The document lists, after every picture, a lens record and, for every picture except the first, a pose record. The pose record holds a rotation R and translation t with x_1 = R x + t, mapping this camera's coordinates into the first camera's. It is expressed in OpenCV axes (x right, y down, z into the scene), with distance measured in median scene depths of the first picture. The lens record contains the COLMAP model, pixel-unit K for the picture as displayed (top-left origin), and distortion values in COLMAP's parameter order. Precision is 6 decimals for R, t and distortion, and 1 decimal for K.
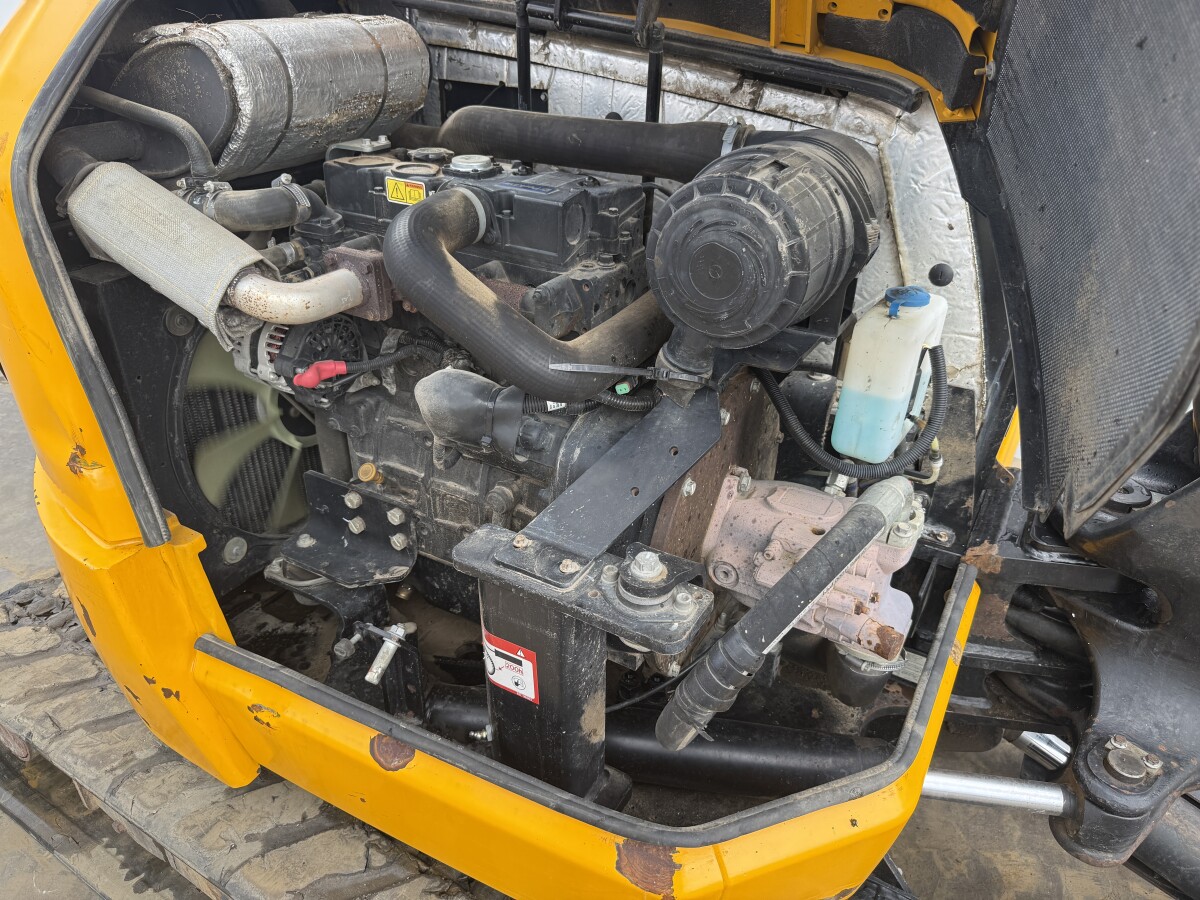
lens RADIAL K [[834.6, 0, 601.6], [0, 834.6, 457.7], [0, 0, 1]] dist [0.110916, -0.197673]
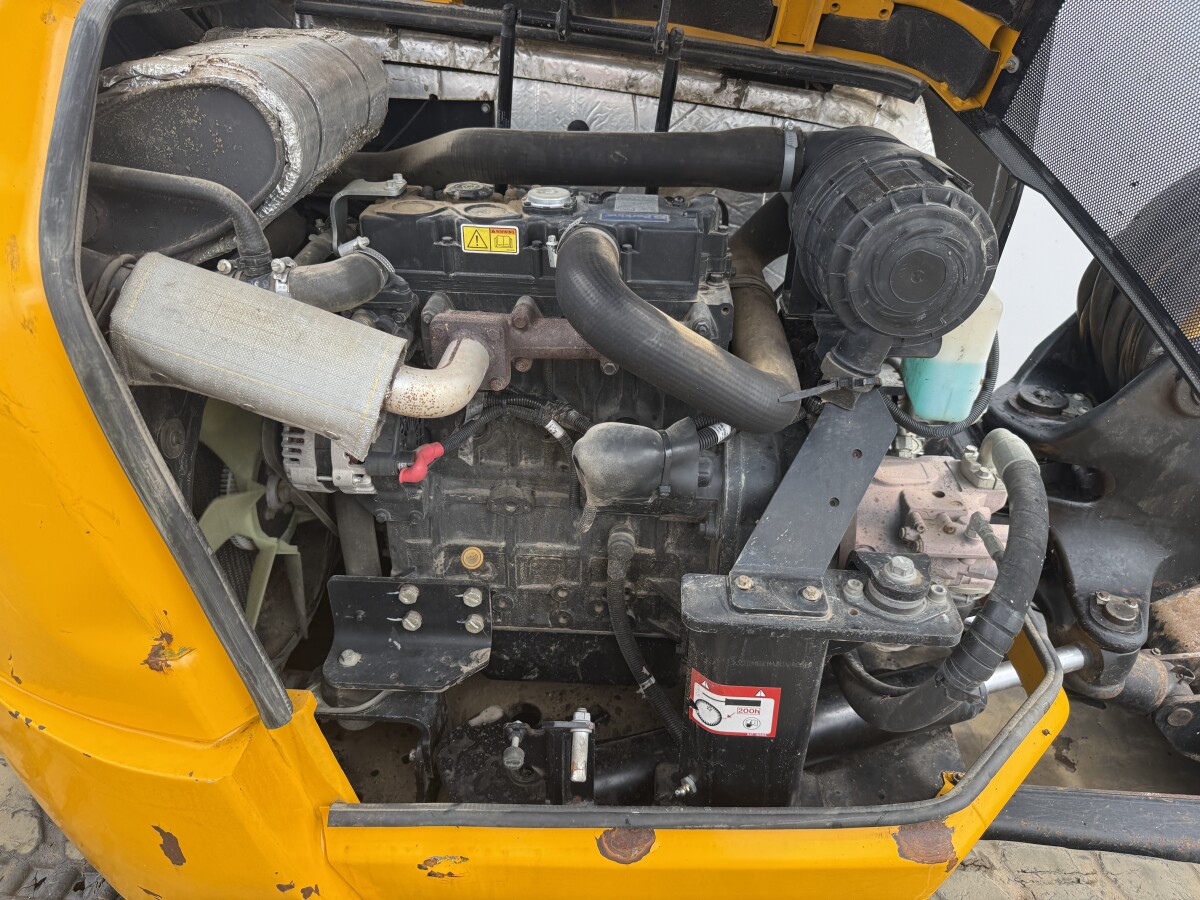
lens RADIAL K [[834.6, 0, 601.6], [0, 834.6, 457.7], [0, 0, 1]] dist [0.110916, -0.197673]
pose [[0.892595, -0.237413, 0.383287, -0.483983], [0.224679, 0.971275, 0.078390, -0.127262], [-0.390888, 0.016146, 0.920297, 0.143536]]
